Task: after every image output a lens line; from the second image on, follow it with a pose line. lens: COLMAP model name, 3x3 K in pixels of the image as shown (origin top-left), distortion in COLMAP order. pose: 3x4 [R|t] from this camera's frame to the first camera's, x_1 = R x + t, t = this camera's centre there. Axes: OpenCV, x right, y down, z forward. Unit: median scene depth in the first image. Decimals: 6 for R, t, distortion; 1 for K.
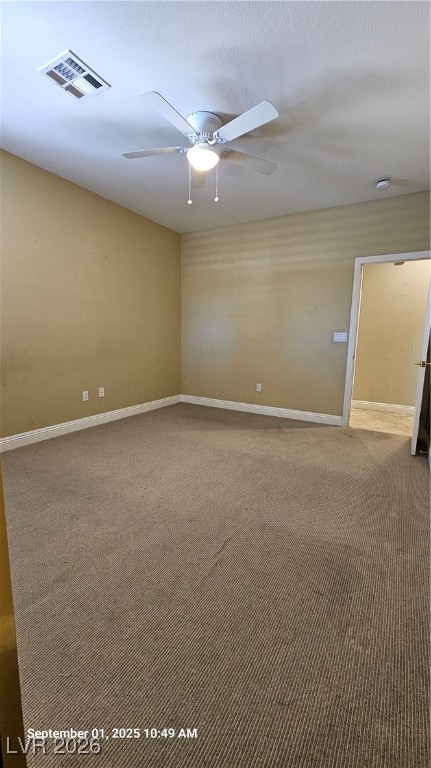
lens RADIAL K [[314.9, 0, 218.1], [0, 314.9, 385.9], [0, 0, 1]] dist [0.001566, 0.000484]
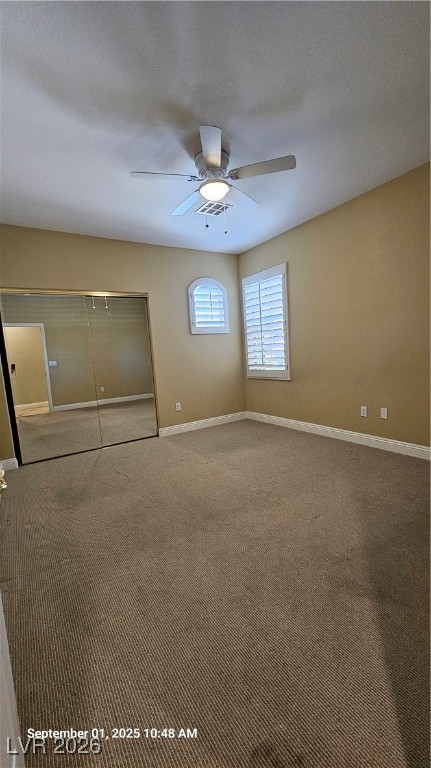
lens RADIAL K [[314.9, 0, 216.5], [0, 314.9, 386.3], [0, 0, 1]] dist [0.001566, 0.000484]
pose [[-0.458724, 0.103803, -0.882495, 0.640032], [-0.088013, 0.982962, 0.161370, -0.163294], [0.884209, 0.151695, -0.441772, 1.055217]]
